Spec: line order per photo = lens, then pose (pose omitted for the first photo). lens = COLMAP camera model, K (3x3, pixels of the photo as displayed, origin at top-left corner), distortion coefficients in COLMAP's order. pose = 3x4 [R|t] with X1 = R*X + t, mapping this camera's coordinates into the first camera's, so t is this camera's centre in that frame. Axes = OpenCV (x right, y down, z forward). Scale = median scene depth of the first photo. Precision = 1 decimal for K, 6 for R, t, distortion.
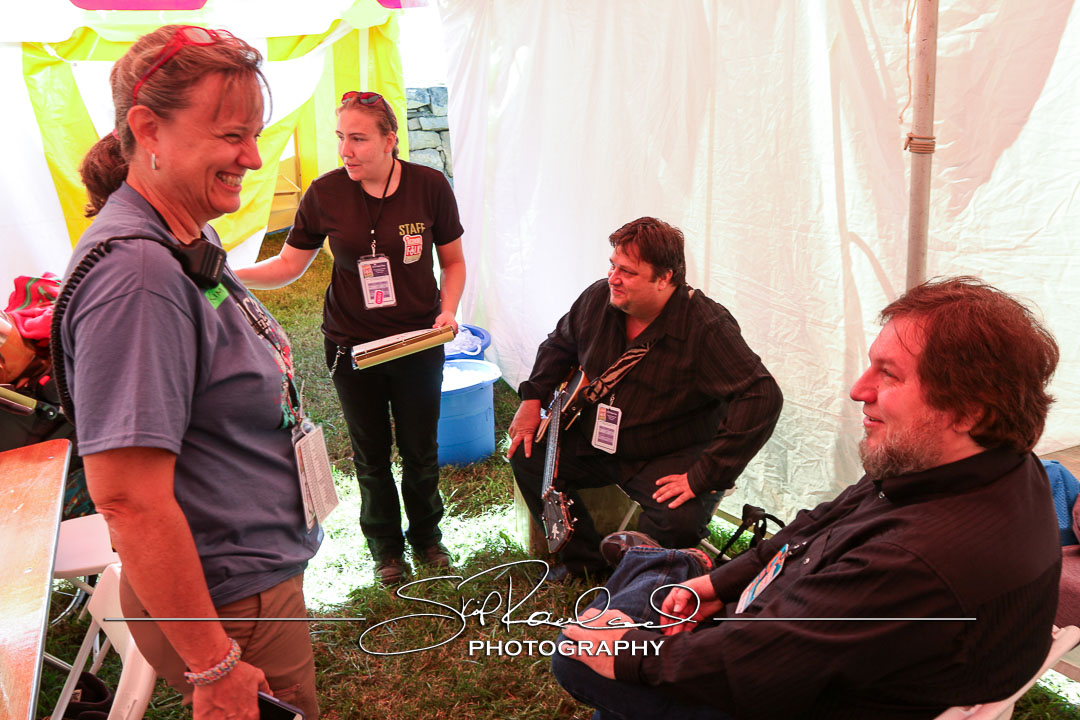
lens RADIAL K [[797.4, 0, 539.8], [0, 797.4, 360.3], [0, 0, 1]] dist [0.004759, 0.007994]
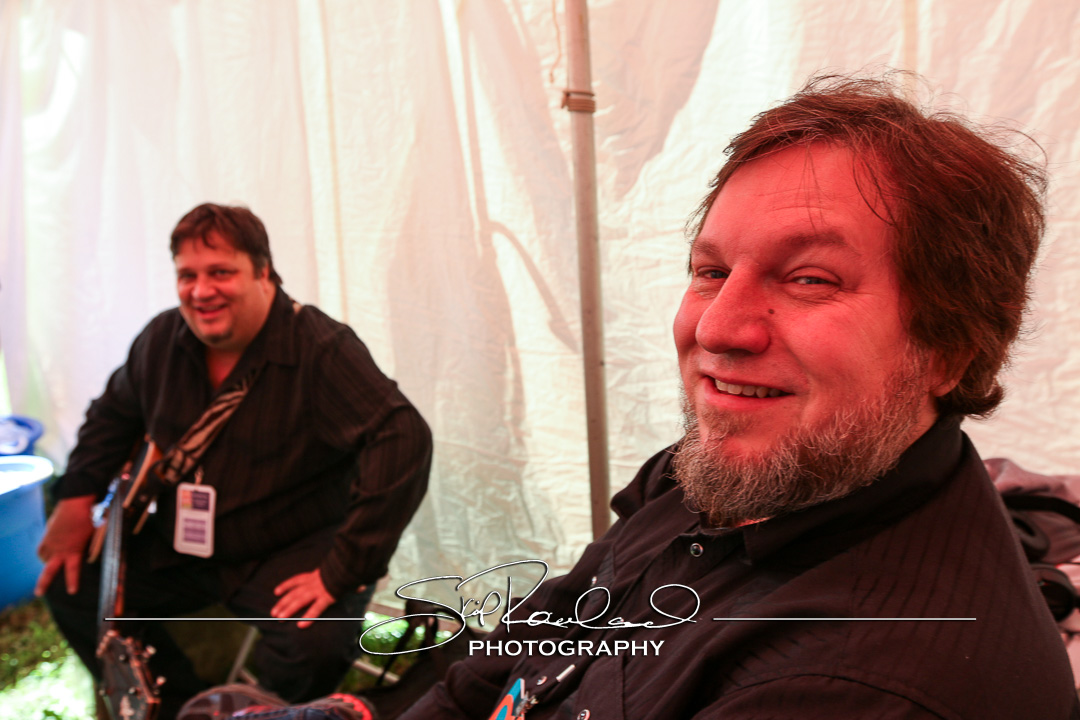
lens RADIAL K [[797.4, 0, 539.2], [0, 797.4, 363.0], [0, 0, 1]] dist [0.004759, 0.007994]
pose [[0.899037, -0.063932, 0.433181, 0.066274], [0.108415, 0.990981, -0.078753, 0.042104], [-0.424239, 0.117765, 0.897860, 0.288469]]
